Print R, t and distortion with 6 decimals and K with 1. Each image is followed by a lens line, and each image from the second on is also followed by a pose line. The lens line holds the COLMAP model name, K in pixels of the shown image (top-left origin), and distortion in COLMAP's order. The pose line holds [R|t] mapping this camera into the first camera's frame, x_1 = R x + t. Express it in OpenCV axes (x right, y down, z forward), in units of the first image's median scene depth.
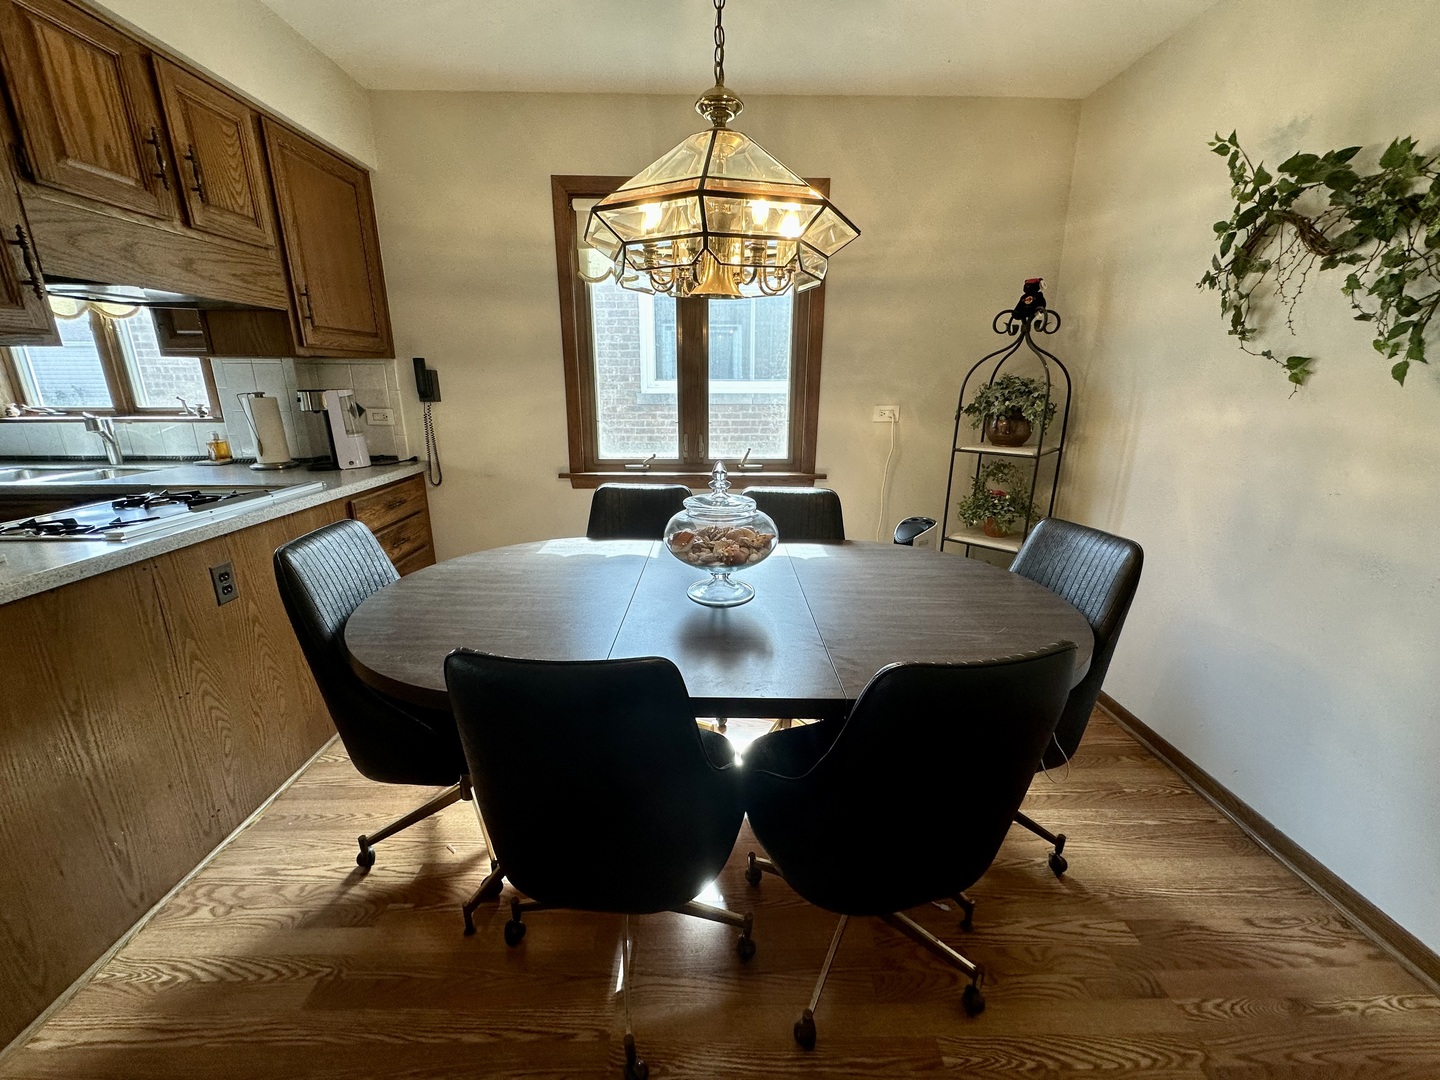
lens RADIAL K [[570.3, 0, 717.6], [0, 570.3, 542.0], [0, 0, 1]] dist [-0.004129, 0.000575]
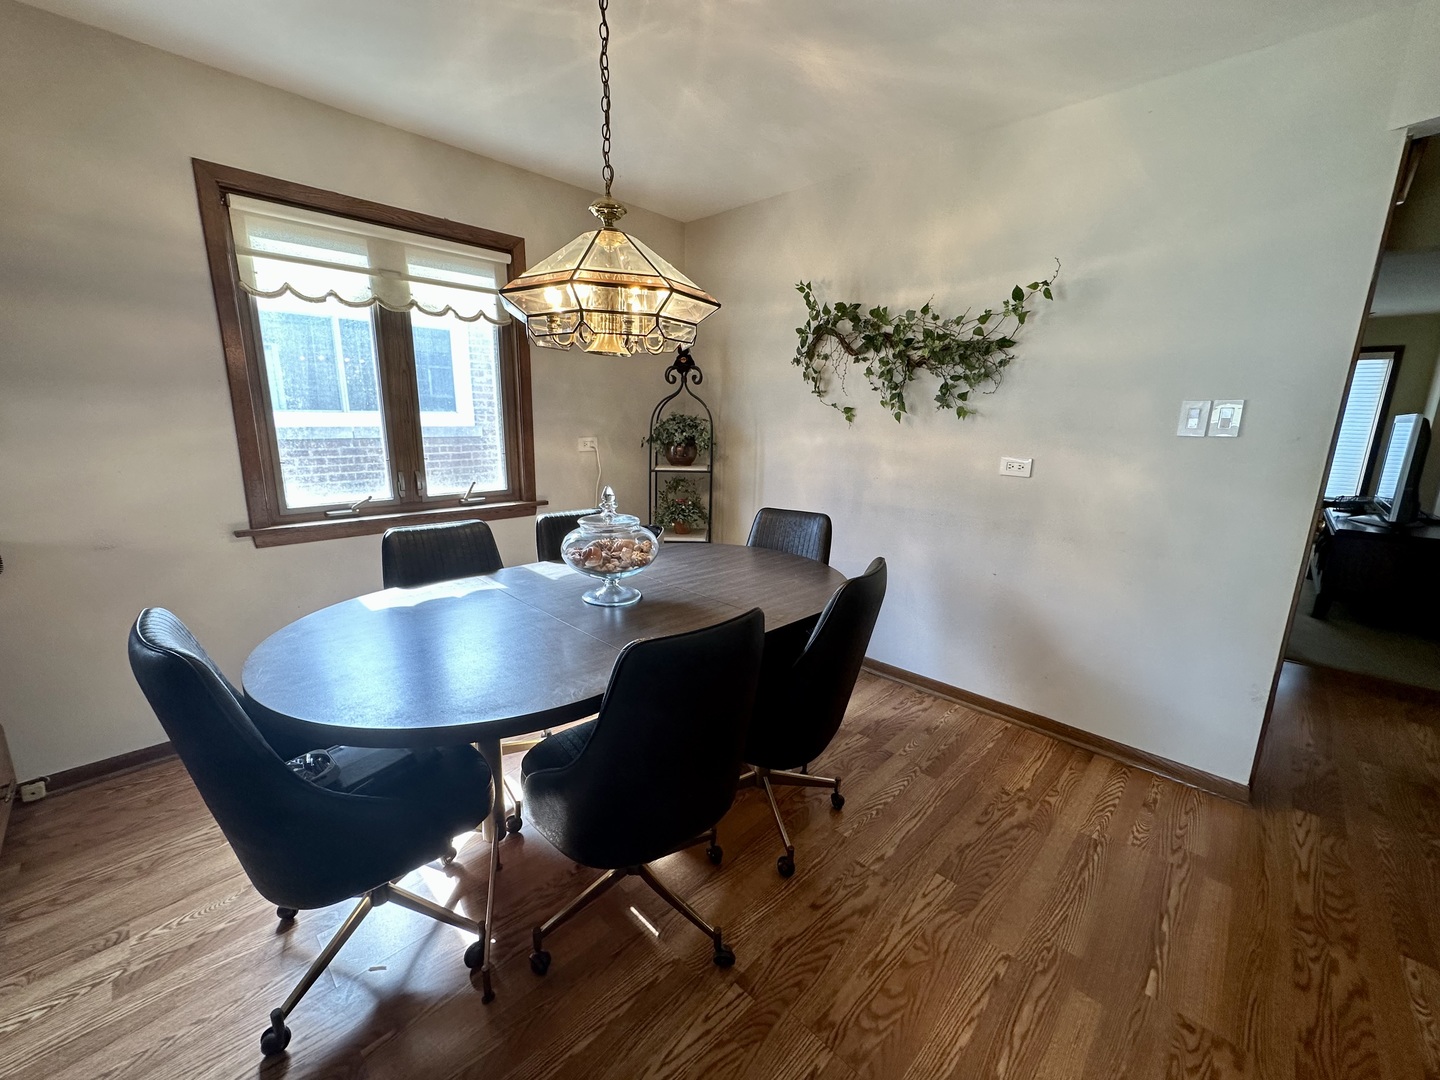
lens RADIAL K [[570.3, 0, 717.6], [0, 570.3, 542.0], [0, 0, 1]] dist [-0.004129, 0.000575]
pose [[0.713459, -0.145005, 0.685529, -0.573551], [0.179282, 0.983564, 0.021459, -0.007999], [-0.677373, 0.107594, 0.727729, -0.018278]]
